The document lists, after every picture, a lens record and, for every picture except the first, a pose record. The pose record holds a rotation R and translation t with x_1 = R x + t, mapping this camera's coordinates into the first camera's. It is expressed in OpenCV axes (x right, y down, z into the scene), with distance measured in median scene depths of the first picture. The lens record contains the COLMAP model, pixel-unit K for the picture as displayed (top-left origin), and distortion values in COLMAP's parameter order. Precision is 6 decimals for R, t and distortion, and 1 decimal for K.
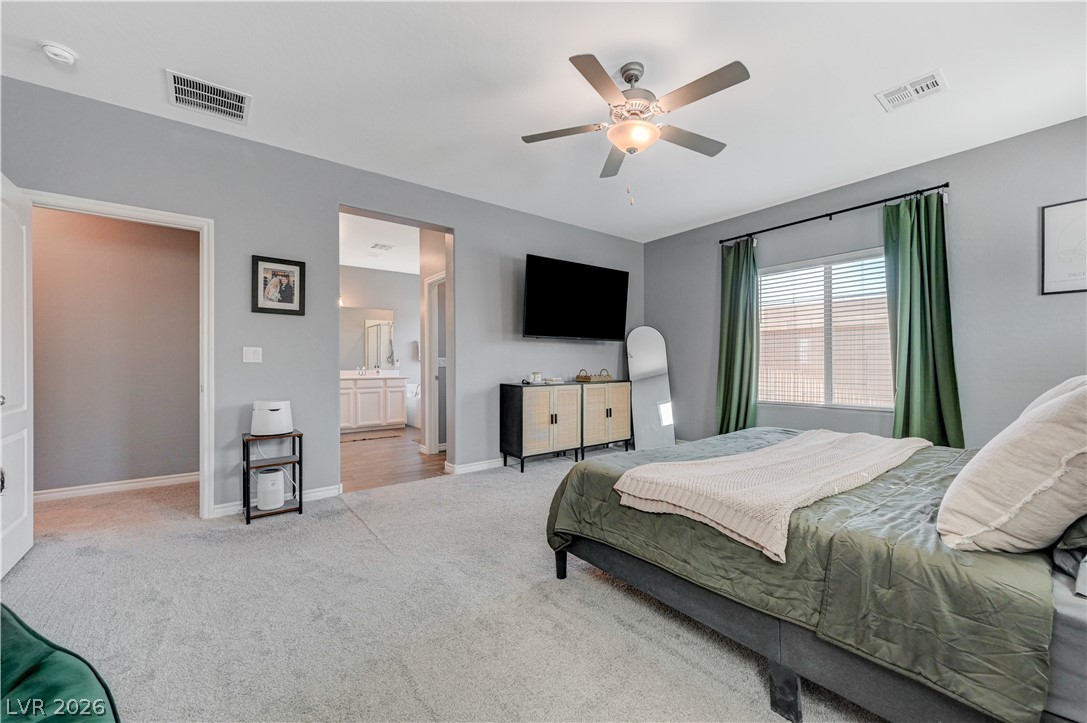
lens RADIAL K [[427.7, 0, 558.2], [0, 427.7, 368.9], [0, 0, 1]] dist [0.002257, 0.000147]
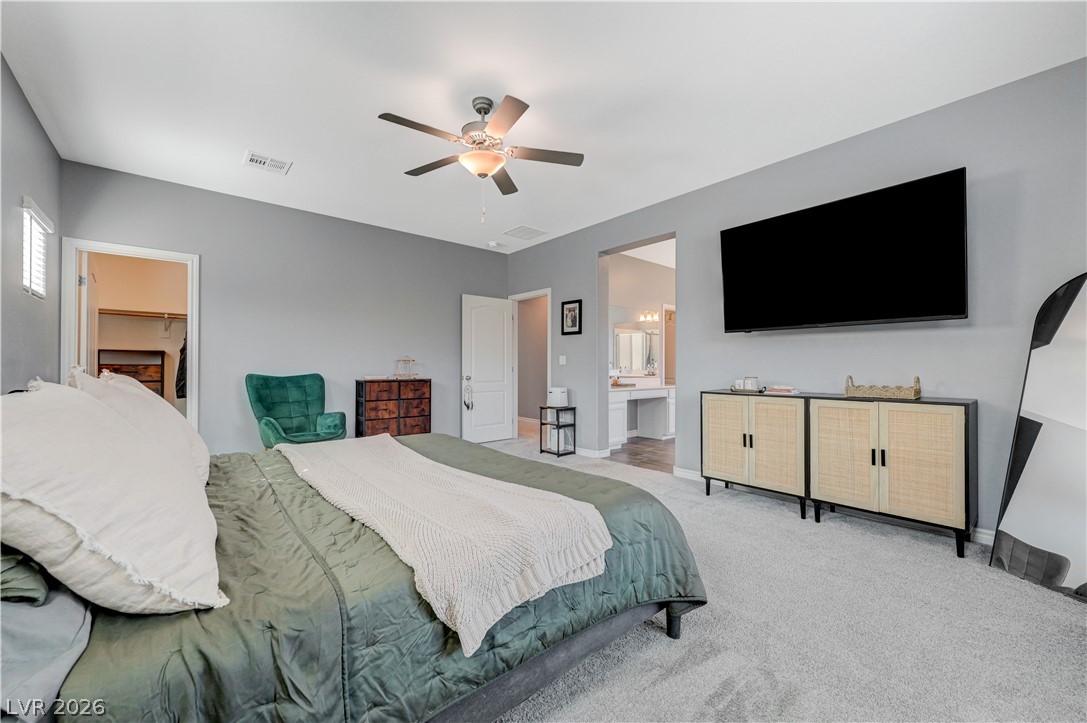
lens RADIAL K [[448.5, 0, 543.5], [0, 448.5, 361.5], [0, 0, 1]] dist [0.000834, 0.000102]
pose [[0.019141, -0.005008, -0.999804, 0.693880], [-0.011104, 0.999925, -0.005221, -0.011280], [0.999755, 0.011202, 0.019084, 0.575474]]
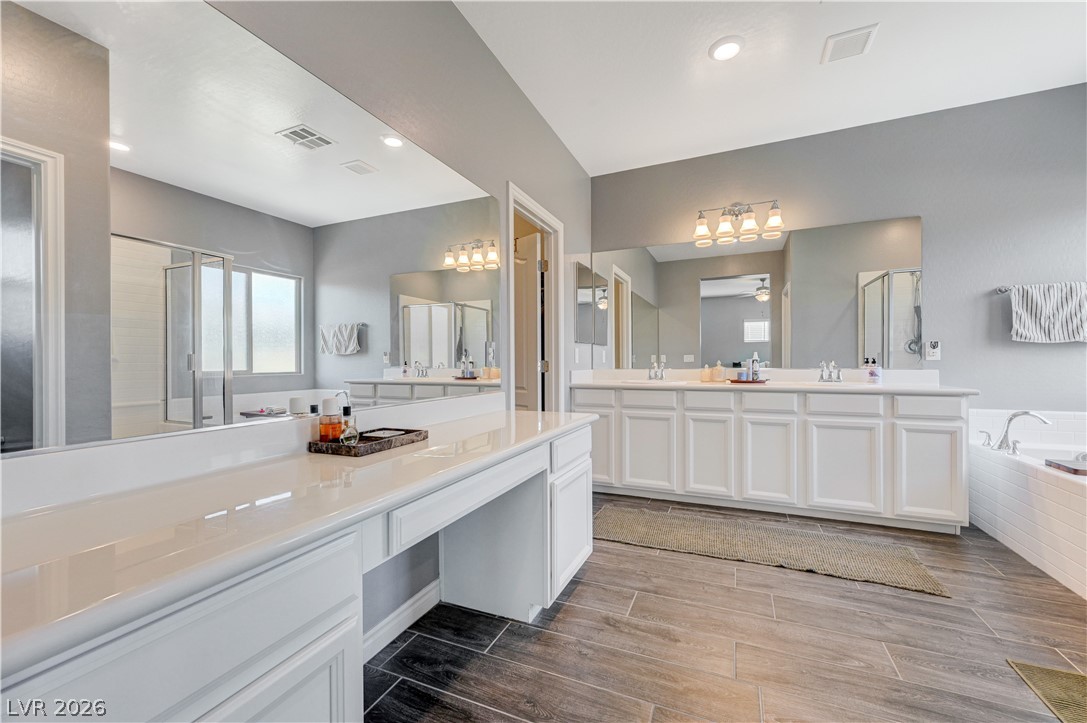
lens RADIAL K [[425.2, 0, 553.5], [0, 425.2, 364.3], [0, 0, 1]] dist [0.000828, -0.000135]
pose [[0.462489, 0.006656, -0.886600, -0.303948], [-0.005211, 0.999975, 0.004788, -0.003592], [0.886610, 0.002406, 0.462512, 0.810099]]
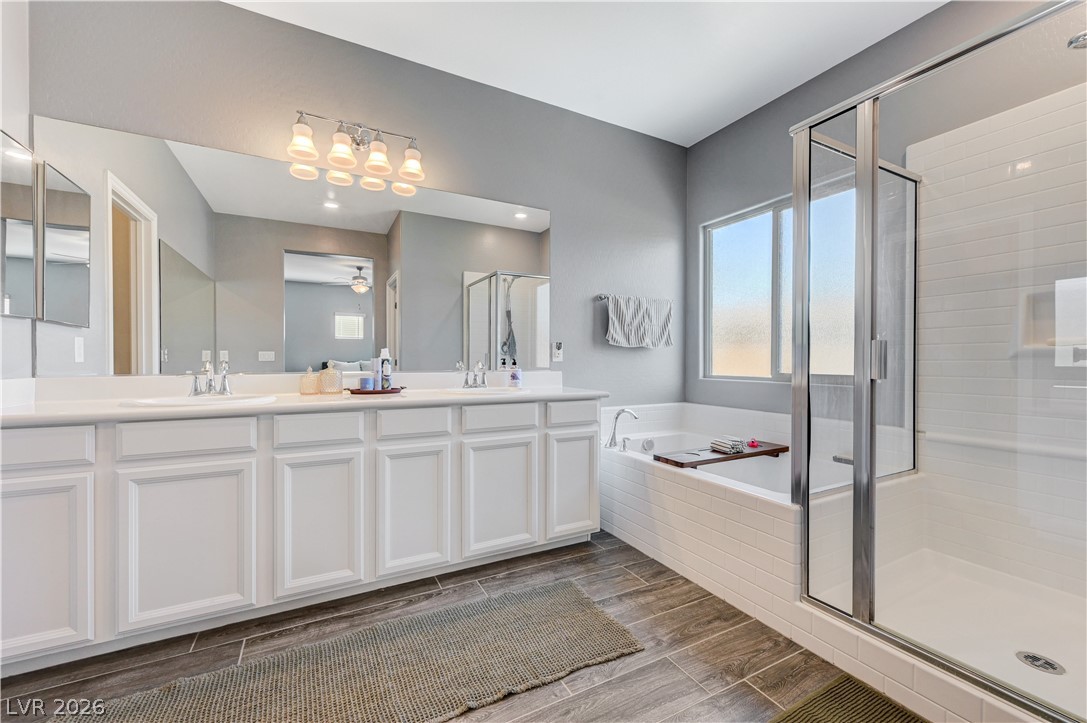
lens RADIAL K [[429.8, 0, 542.2], [0, 429.8, 364.2], [0, 0, 1]] dist [0.001269, 0.000350]
pose [[0.980323, 0.008544, -0.197216, -0.486929], [-0.008514, 0.999963, 0.001000, -0.005811], [0.197218, 0.000699, 0.980359, 0.971489]]
